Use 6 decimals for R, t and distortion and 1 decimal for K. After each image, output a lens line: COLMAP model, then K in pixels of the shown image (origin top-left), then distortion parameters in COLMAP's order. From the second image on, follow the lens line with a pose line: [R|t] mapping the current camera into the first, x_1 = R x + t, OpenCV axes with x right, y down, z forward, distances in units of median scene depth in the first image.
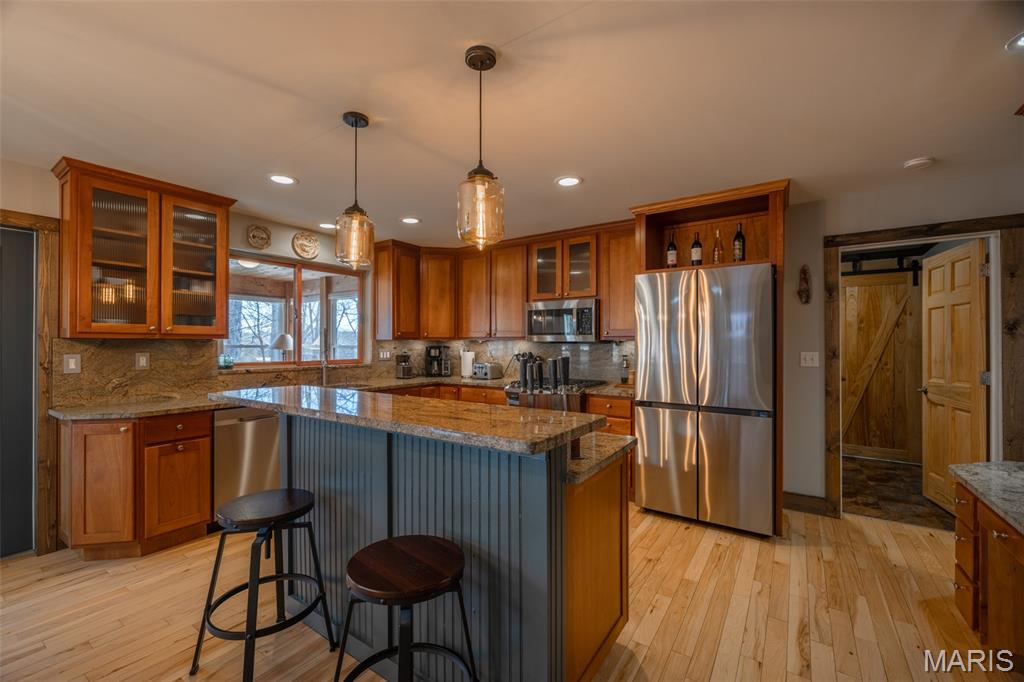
lens RADIAL K [[426.3, 0, 511.5], [0, 426.3, 341.5], [0, 0, 1]] dist [-0.002132, 0.000359]
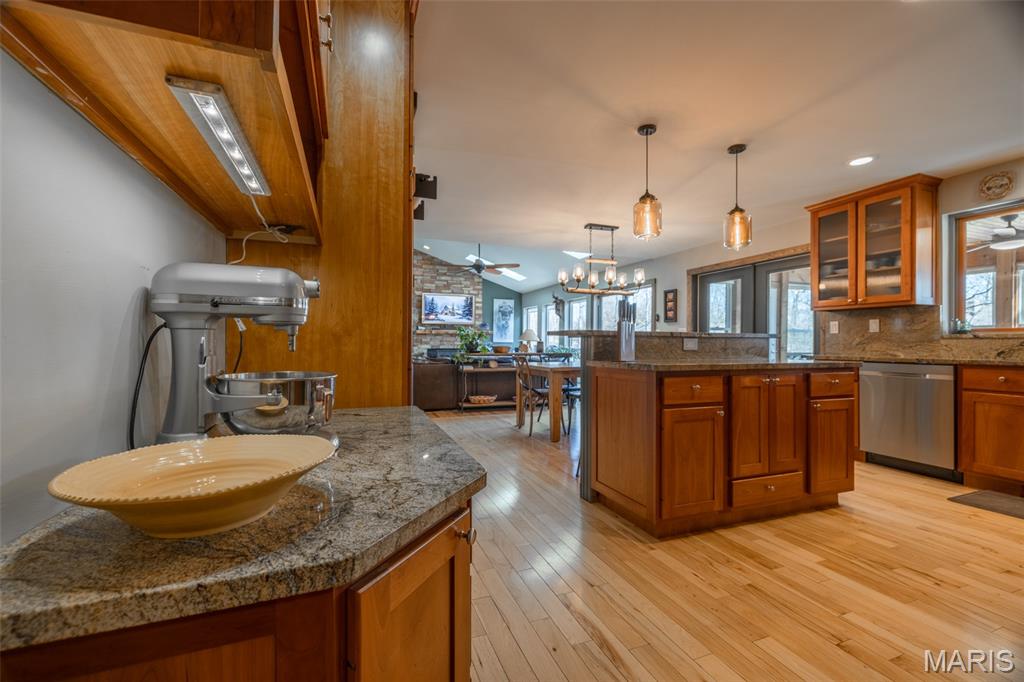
lens RADIAL K [[426.3, 0, 507.7], [0, 426.3, 341.9], [0, 0, 1]] dist [-0.002132, 0.000359]
pose [[-0.577729, -0.005331, -0.816211, 0.808855], [-0.000703, 0.999982, -0.006033, 0.095385], [0.816228, -0.002911, -0.577722, 0.751520]]
